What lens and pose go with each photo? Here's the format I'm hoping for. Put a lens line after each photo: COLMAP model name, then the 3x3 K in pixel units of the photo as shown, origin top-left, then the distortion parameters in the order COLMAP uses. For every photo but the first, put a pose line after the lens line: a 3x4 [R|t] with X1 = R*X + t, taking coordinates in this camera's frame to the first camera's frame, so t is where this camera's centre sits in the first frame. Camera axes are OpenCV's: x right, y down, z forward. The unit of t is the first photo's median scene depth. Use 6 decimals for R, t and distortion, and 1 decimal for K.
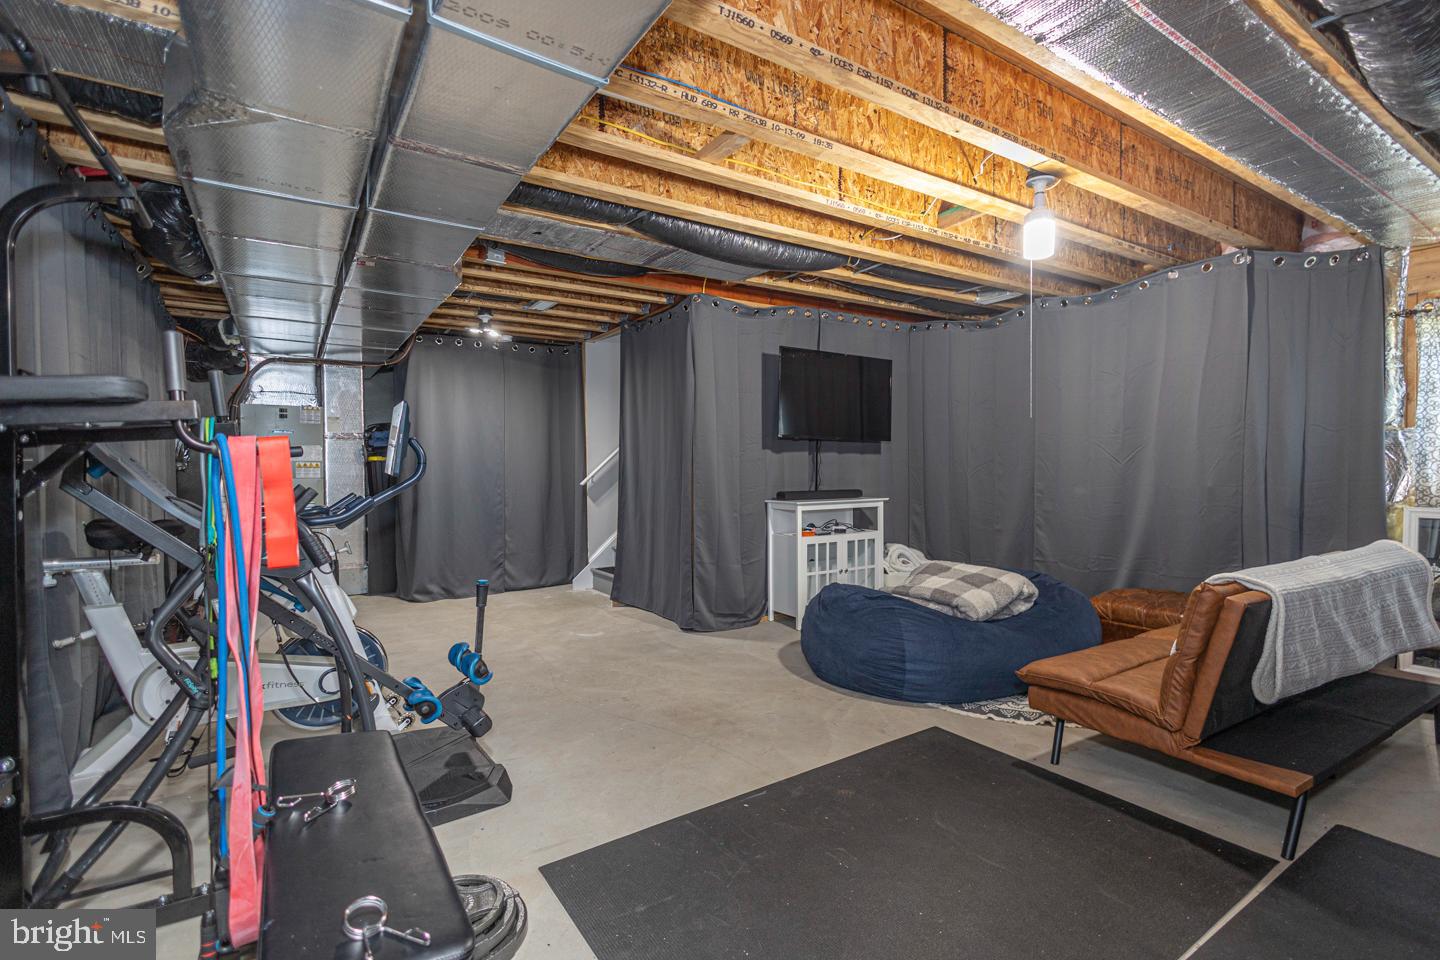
lens RADIAL K [[674.7, 0, 715.9], [0, 674.7, 471.8], [0, 0, 1]] dist [0.011135, -0.002257]
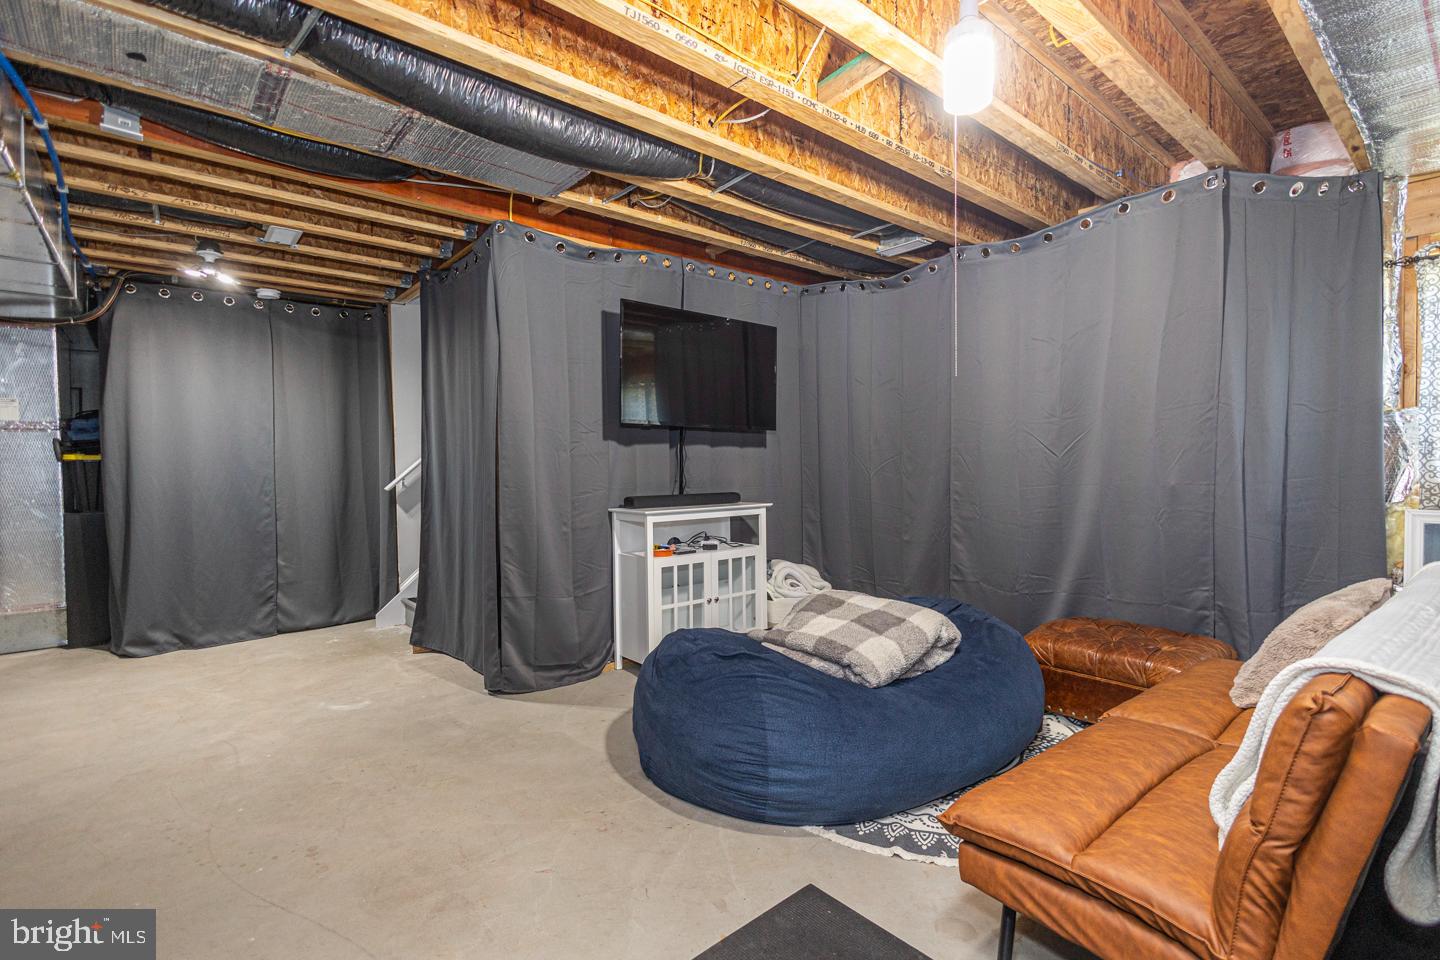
lens RADIAL K [[674.7, 0, 720.0], [0, 674.7, 474.1], [0, 0, 1]] dist [0.011135, -0.002257]
pose [[0.992237, -0.007555, 0.124135, 0.122751], [0.007246, 0.999969, 0.002946, 0.002936], [-0.124154, -0.002024, 0.992261, 0.290739]]
